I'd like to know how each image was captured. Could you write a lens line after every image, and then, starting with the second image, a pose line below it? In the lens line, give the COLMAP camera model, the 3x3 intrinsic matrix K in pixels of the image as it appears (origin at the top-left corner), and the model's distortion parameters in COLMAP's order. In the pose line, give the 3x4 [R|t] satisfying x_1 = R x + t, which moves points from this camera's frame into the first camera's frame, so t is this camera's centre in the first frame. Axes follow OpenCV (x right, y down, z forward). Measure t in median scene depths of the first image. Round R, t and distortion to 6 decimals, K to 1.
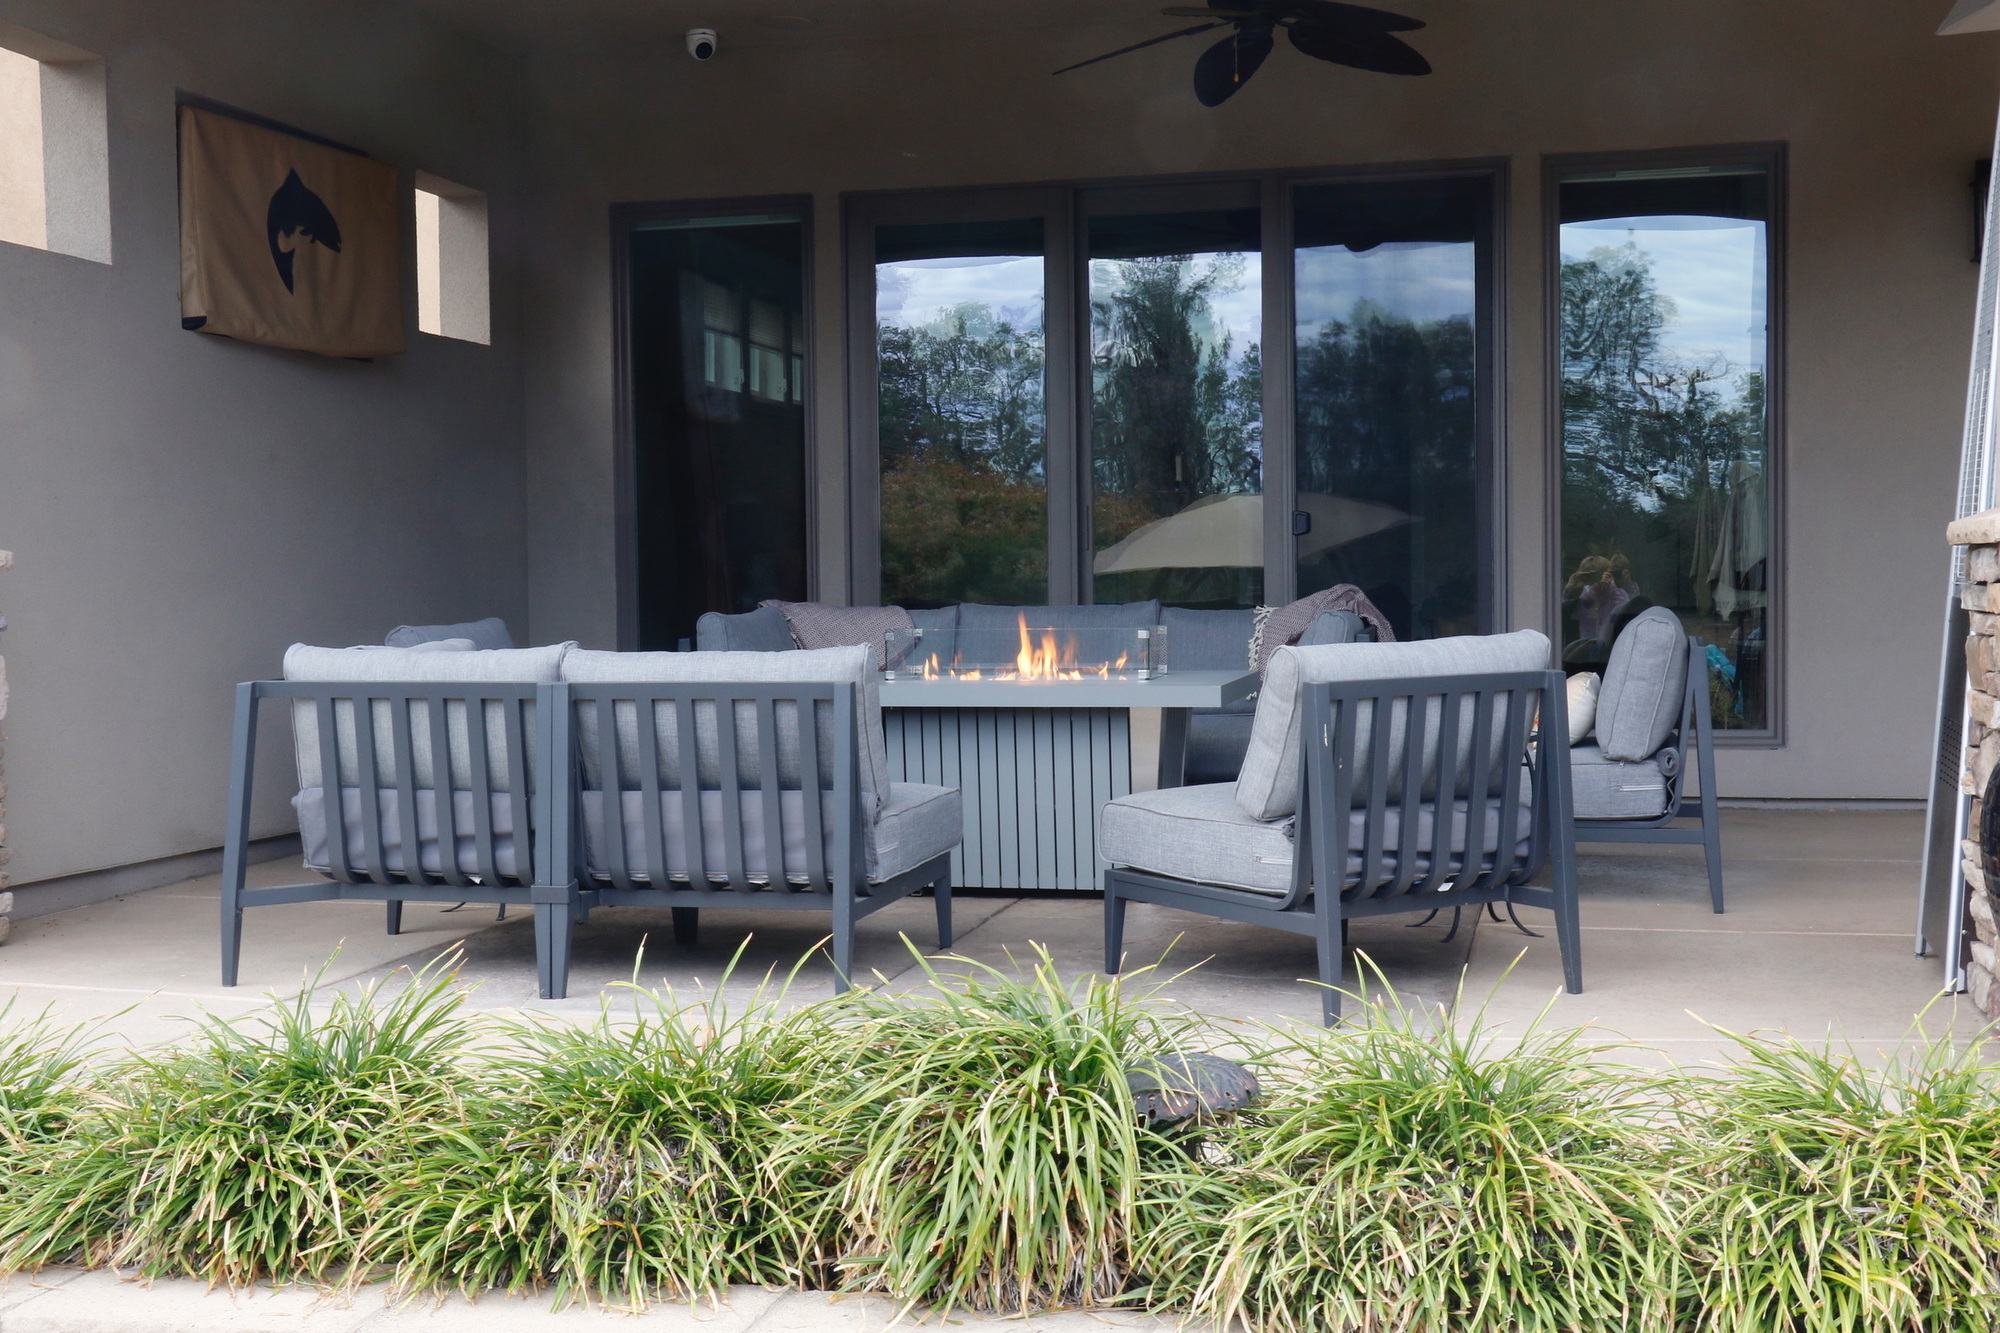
lens RADIAL K [[2419.9, 0, 927.4], [0, 2419.9, 667.0], [0, 0, 1]] dist [-0.092888, 0.405522]
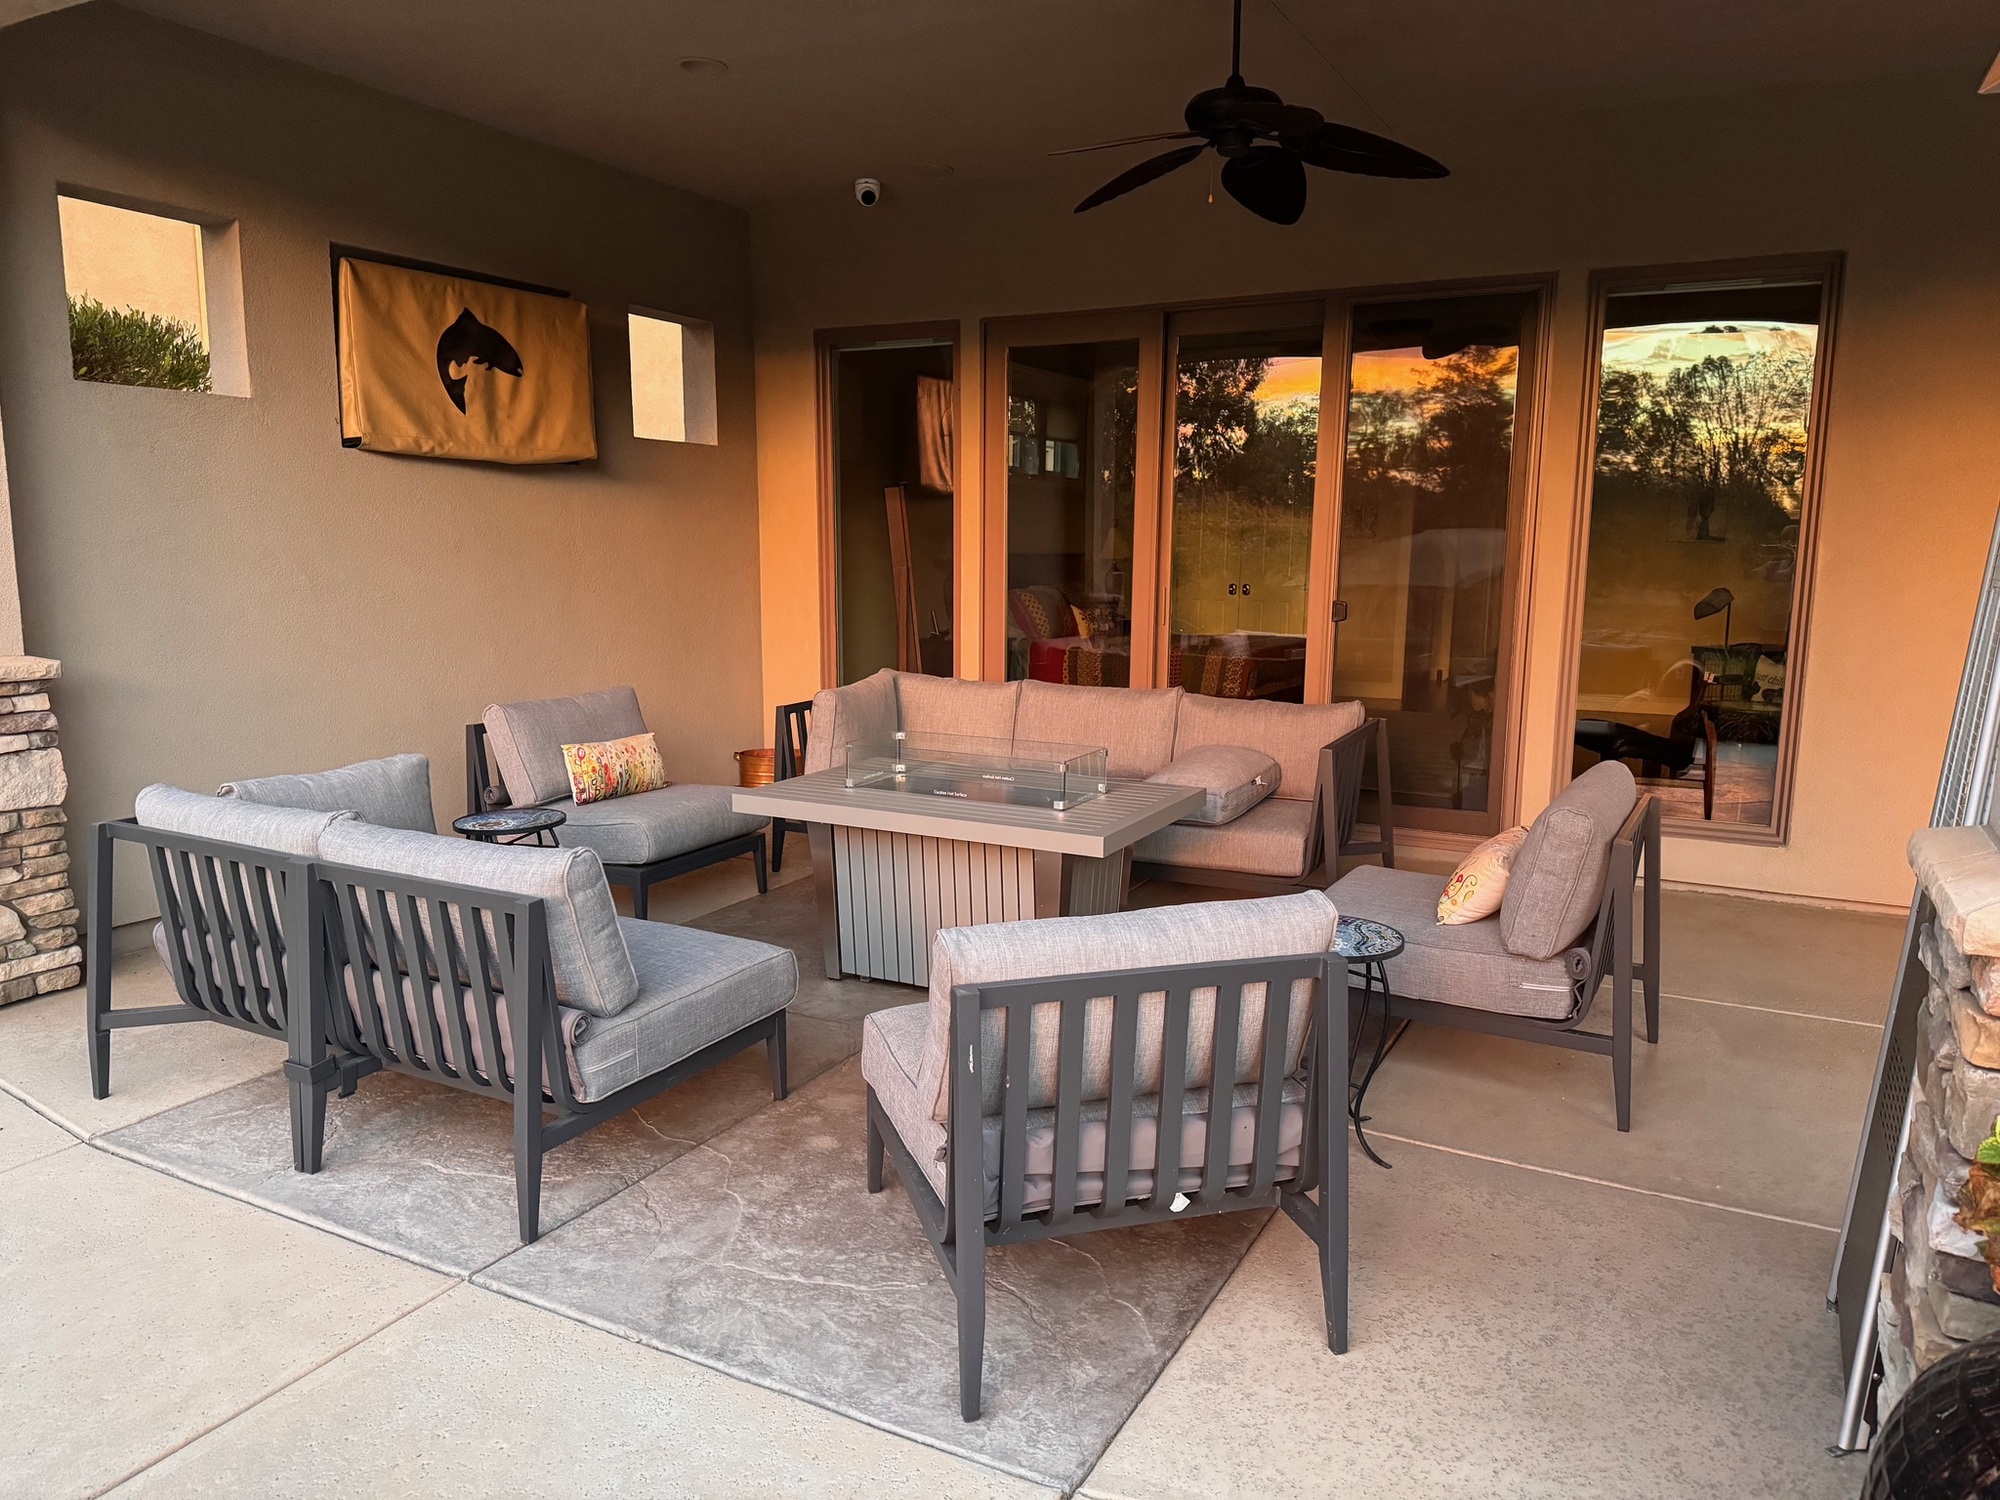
lens RADIAL K [[1395.1, 0, 1000.0], [0, 1395.1, 750.0], [0, 0, 1]] dist [-0.012062, -0.002436]
pose [[0.973120, 0.050874, -0.224609, 0.167319], [-0.024817, 0.992781, 0.117346, -0.075627], [0.228957, -0.108618, 0.967358, 0.363276]]
